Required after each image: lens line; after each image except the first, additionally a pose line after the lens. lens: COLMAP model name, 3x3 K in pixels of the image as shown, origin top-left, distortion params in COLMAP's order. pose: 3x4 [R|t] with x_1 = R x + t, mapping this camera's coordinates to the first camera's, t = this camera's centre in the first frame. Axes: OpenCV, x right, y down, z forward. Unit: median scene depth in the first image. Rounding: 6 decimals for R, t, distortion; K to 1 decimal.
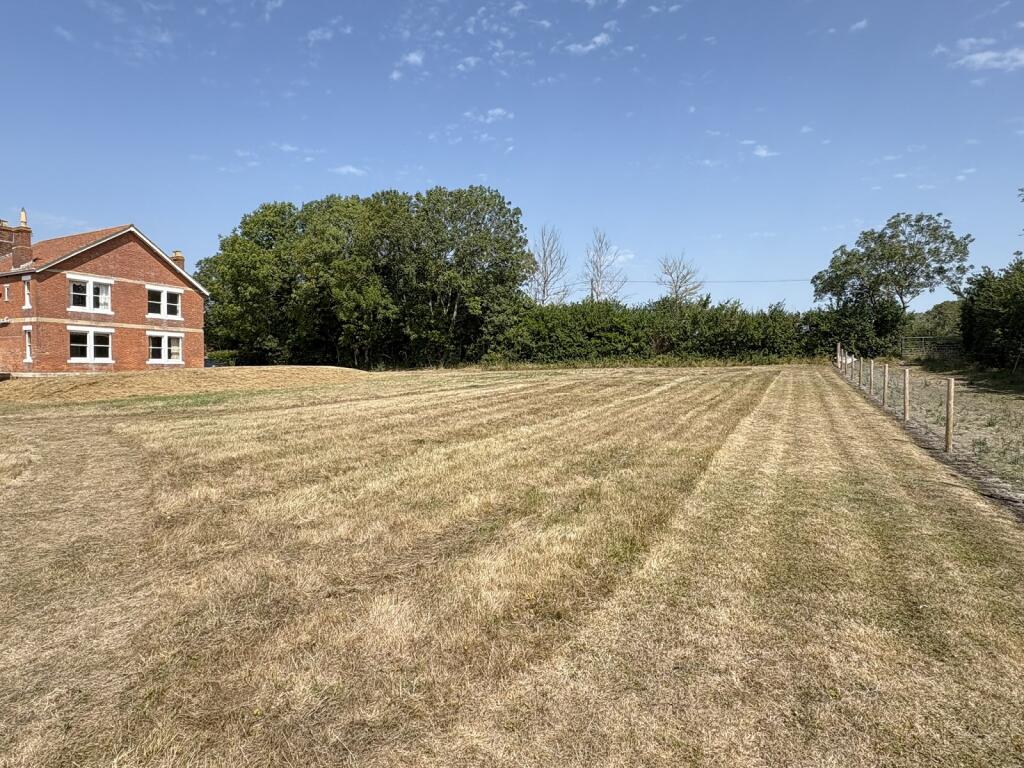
lens RADIAL K [[582.8, 0, 522.2], [0, 582.8, 388.2], [0, 0, 1]] dist [0.006185, 0.002101]
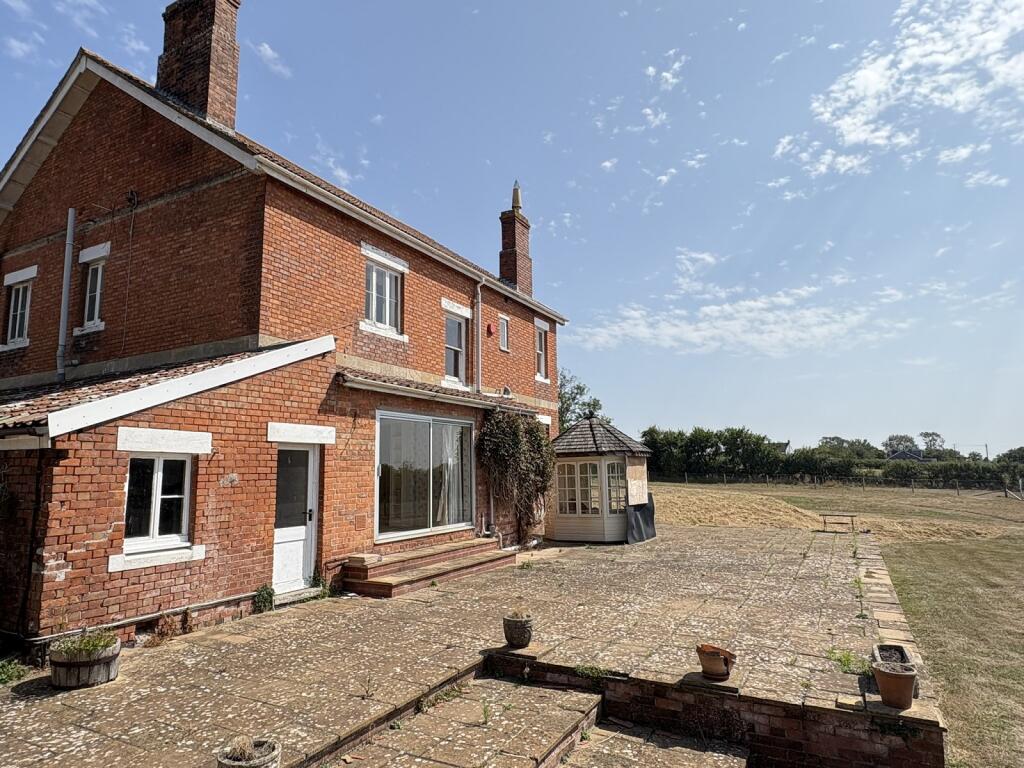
lens RADIAL K [[624.7, 0, 505.8], [0, 624.7, 390.8], [0, 0, 1]] dist [-0.001555, 0.003497]
pose [[0.008657, 0.123440, 0.992314, -1.296111], [0.043565, 0.991363, -0.123702, -0.058258], [-0.999013, 0.044301, 0.003205, 0.964782]]
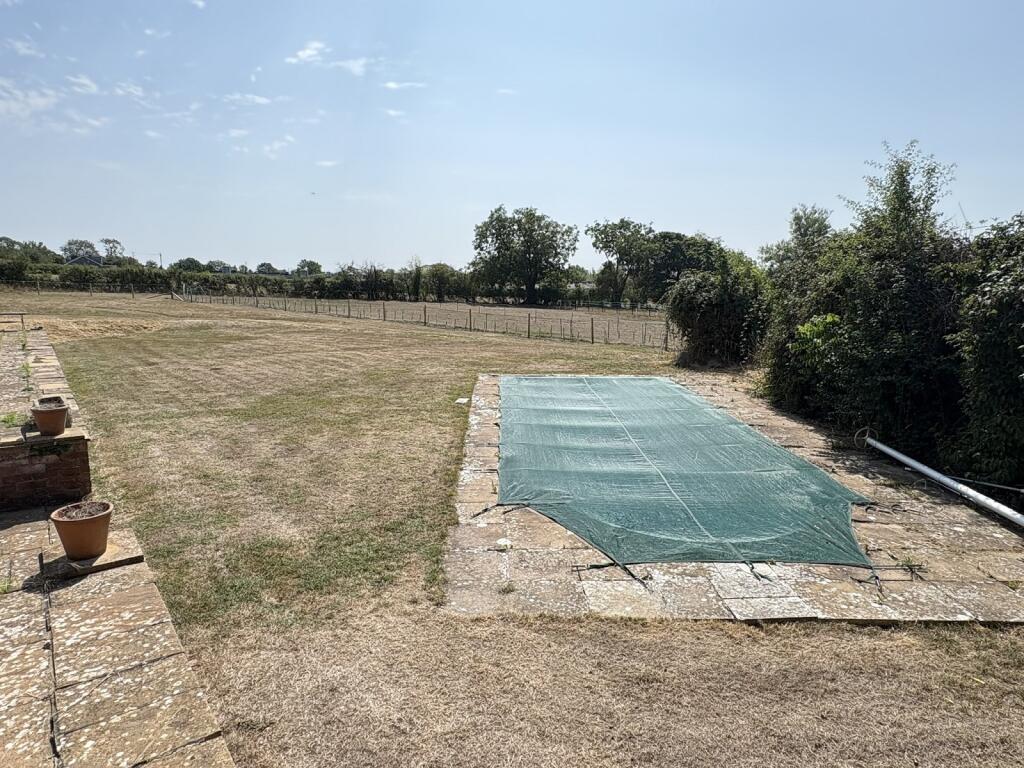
lens RADIAL K [[624.7, 0, 508.6], [0, 624.7, 387.3], [0, 0, 1]] dist [-0.001555, 0.003497]
pose [[-0.910039, -0.083009, 0.406127, -1.333700], [0.001998, 0.978855, 0.204546, -0.052248], [-0.414519, 0.186957, -0.890630, 0.981645]]
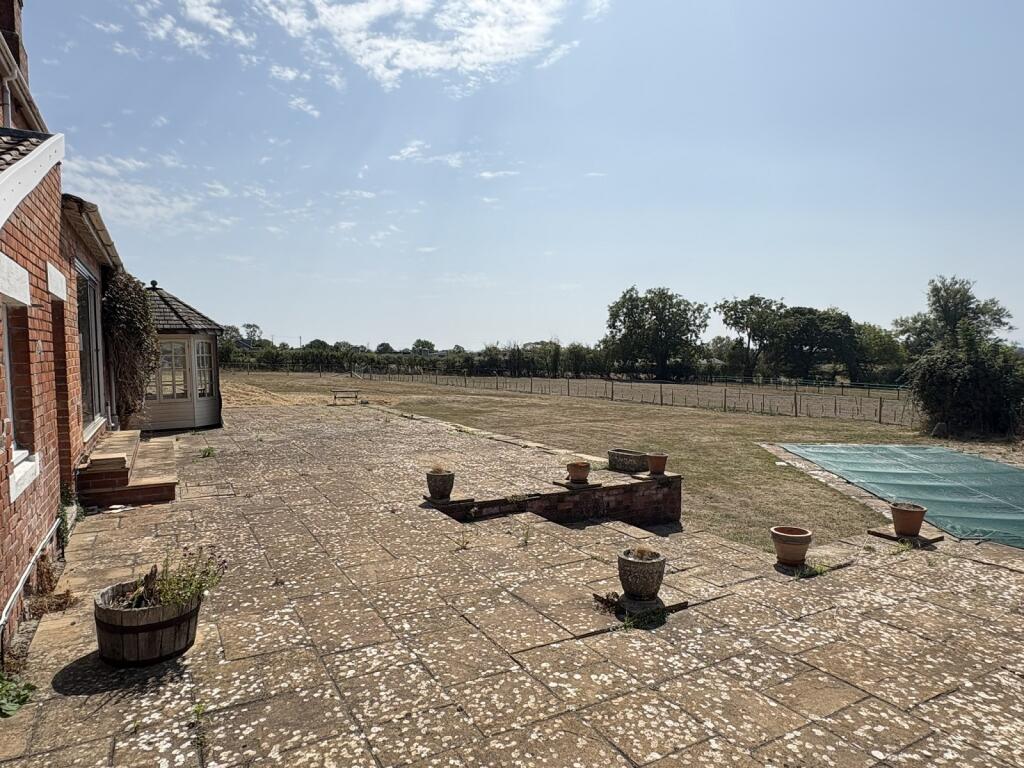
lens RADIAL K [[624.7, 0, 510.5], [0, 624.7, 383.3], [0, 0, 1]] dist [-0.001555, 0.003497]
pose [[-0.838510, -0.026018, 0.544265, -1.242591], [0.019190, 0.996830, 0.077216, -0.059720], [-0.544548, 0.075191, -0.835352, 1.107038]]
